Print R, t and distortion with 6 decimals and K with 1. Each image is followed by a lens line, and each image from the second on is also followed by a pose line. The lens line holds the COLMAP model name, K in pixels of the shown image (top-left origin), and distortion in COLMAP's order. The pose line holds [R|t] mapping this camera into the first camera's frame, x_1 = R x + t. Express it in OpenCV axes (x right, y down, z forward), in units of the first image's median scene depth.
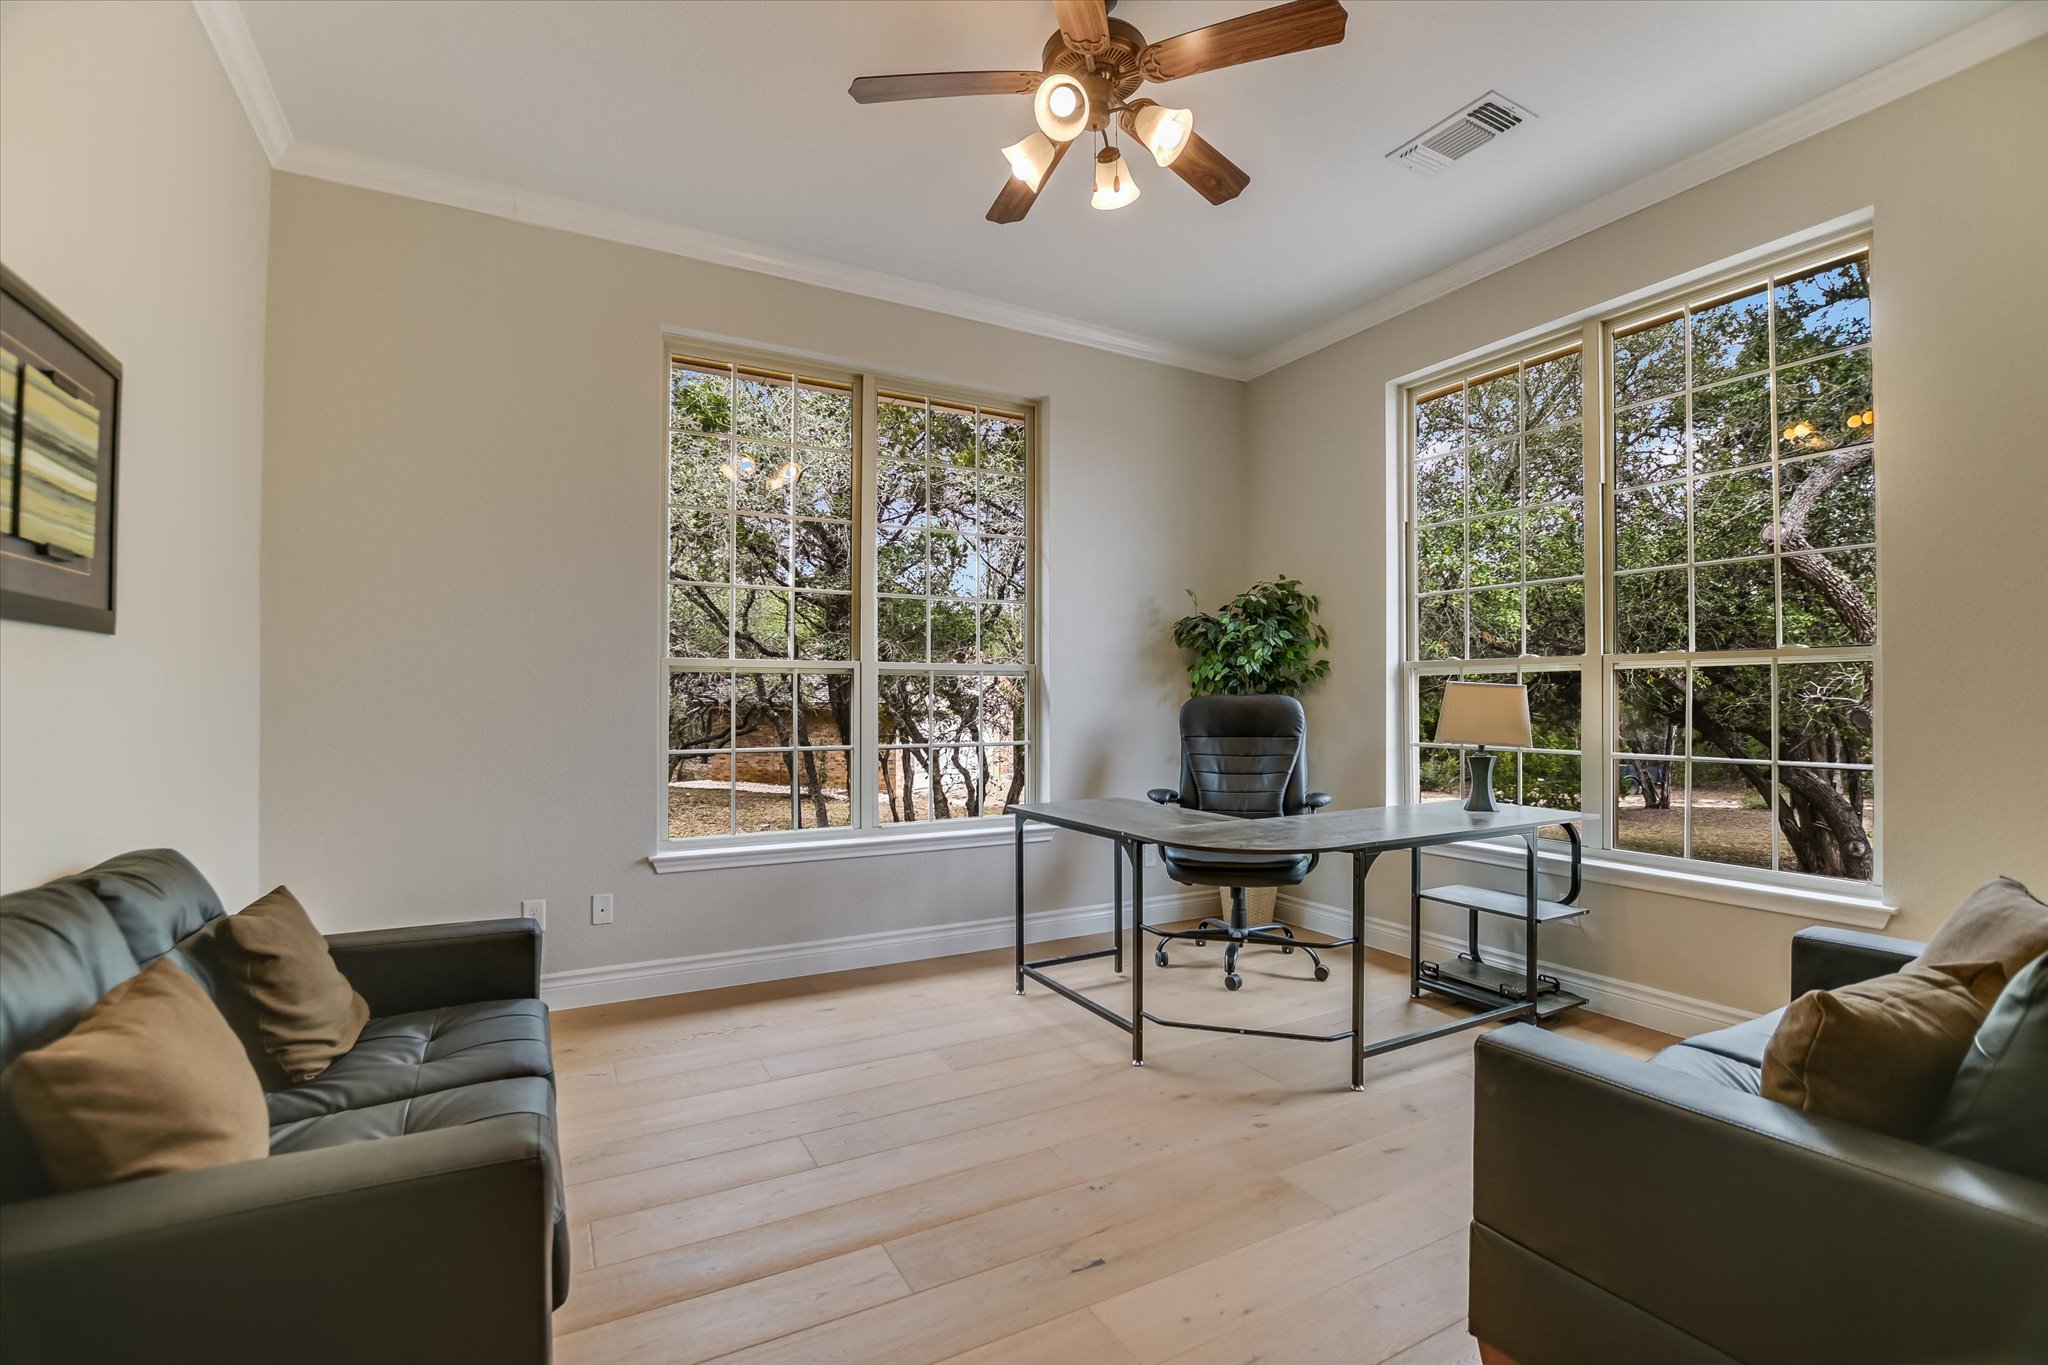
lens RADIAL K [[903.4, 0, 1019.7], [0, 903.4, 684.5], [0, 0, 1]] dist [-0.000080, 0.000000]
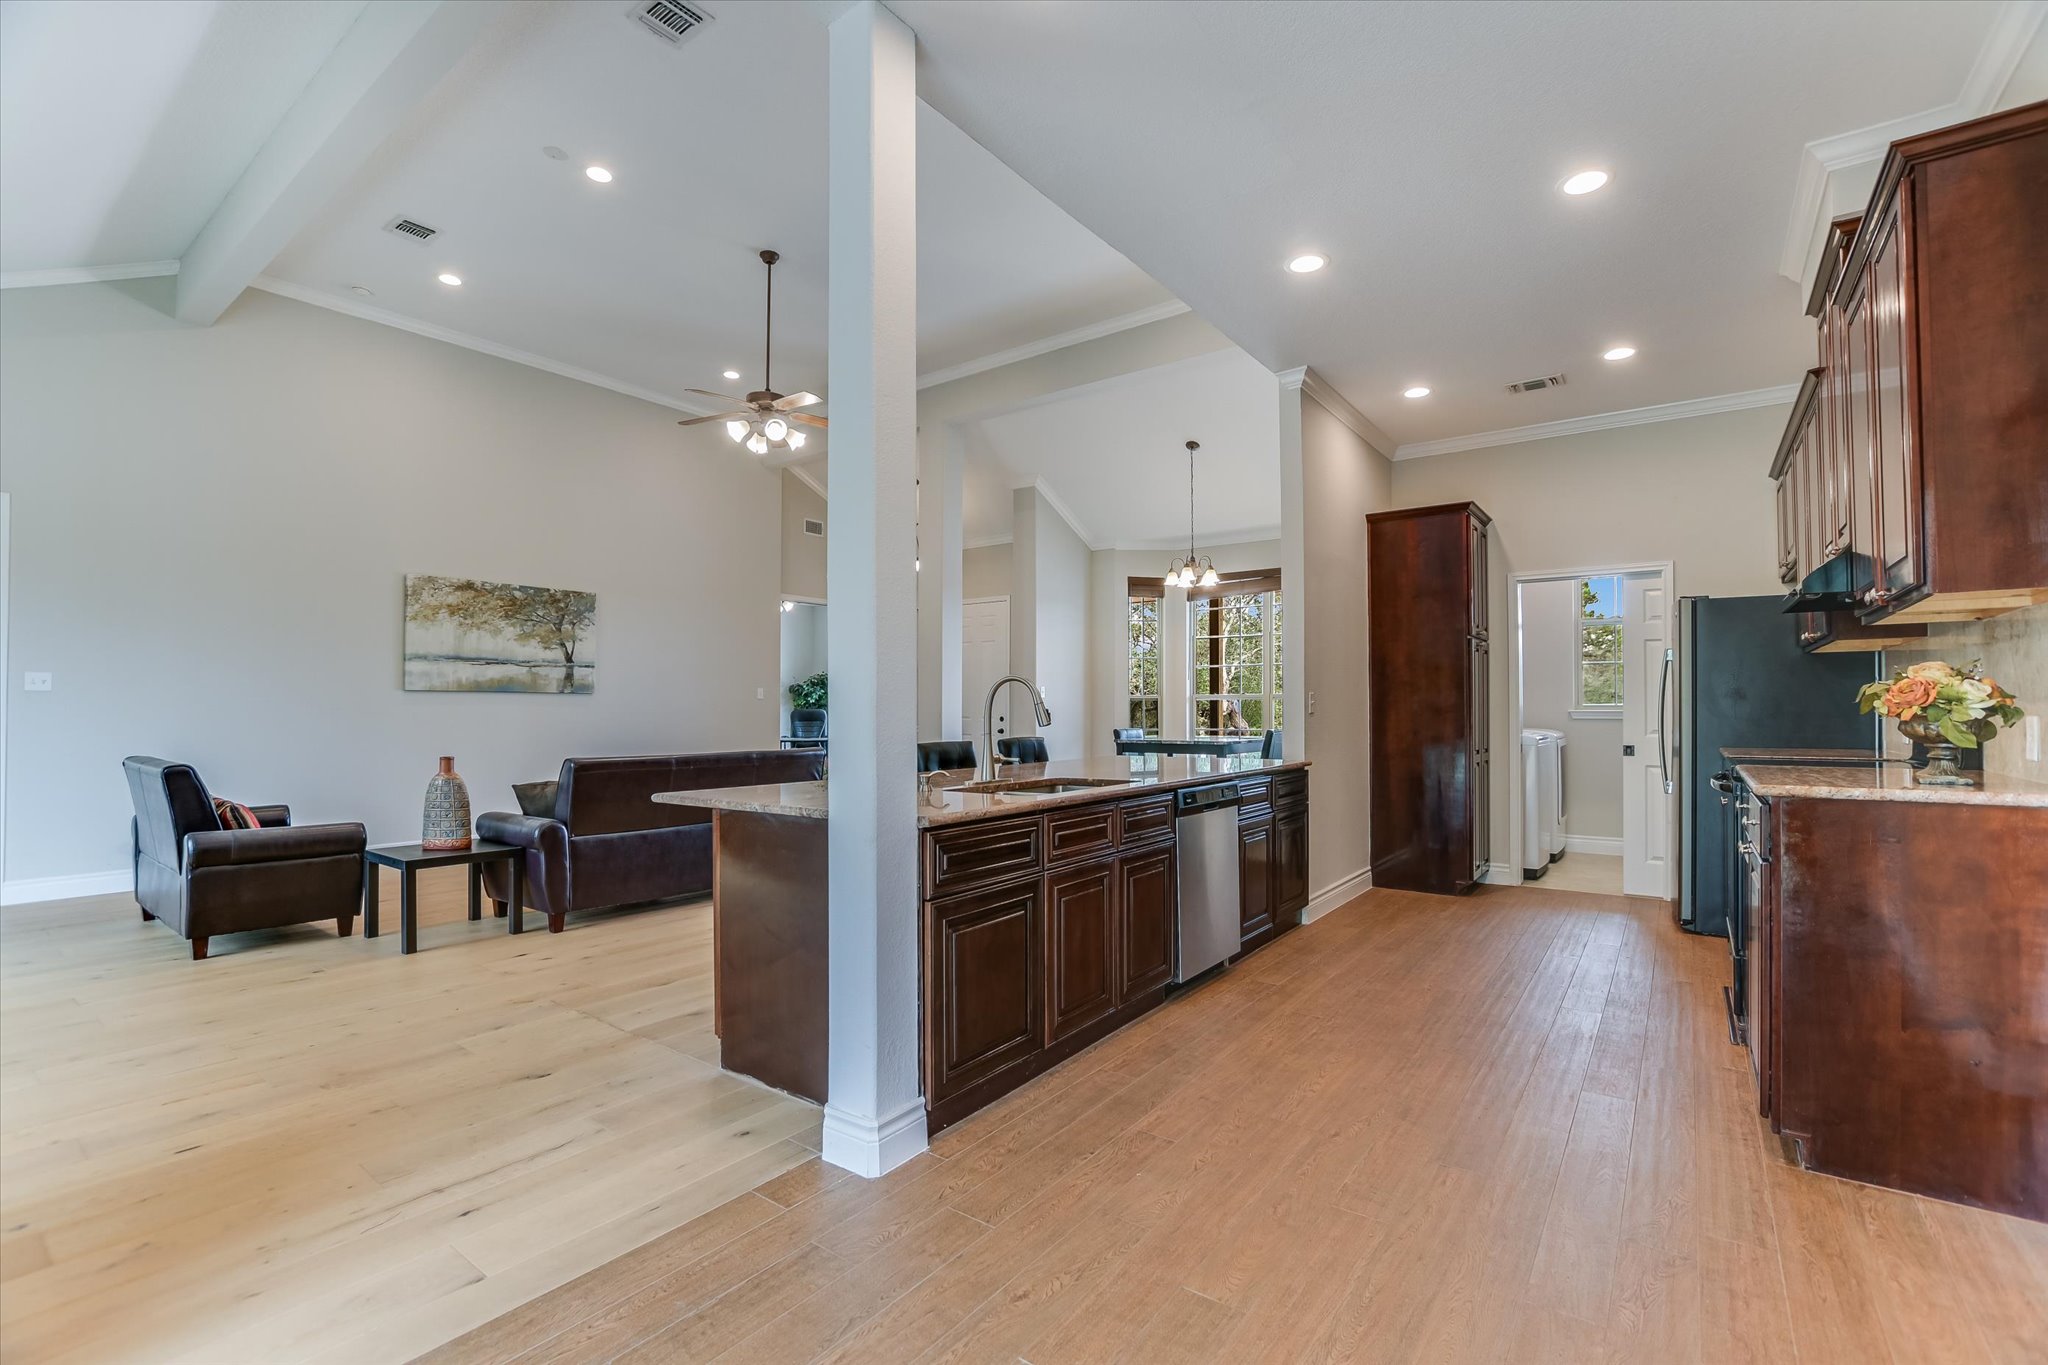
lens RADIAL K [[903.4, 0, 1025.1], [0, 903.4, 692.1], [0, 0, 1]] dist [-0.000080, 0.000000]
pose [[0.909074, 0.006311, 0.416586, -0.420354], [-0.001957, 0.999939, -0.010876, -0.016624], [-0.416629, 0.009072, 0.909031, -2.368126]]
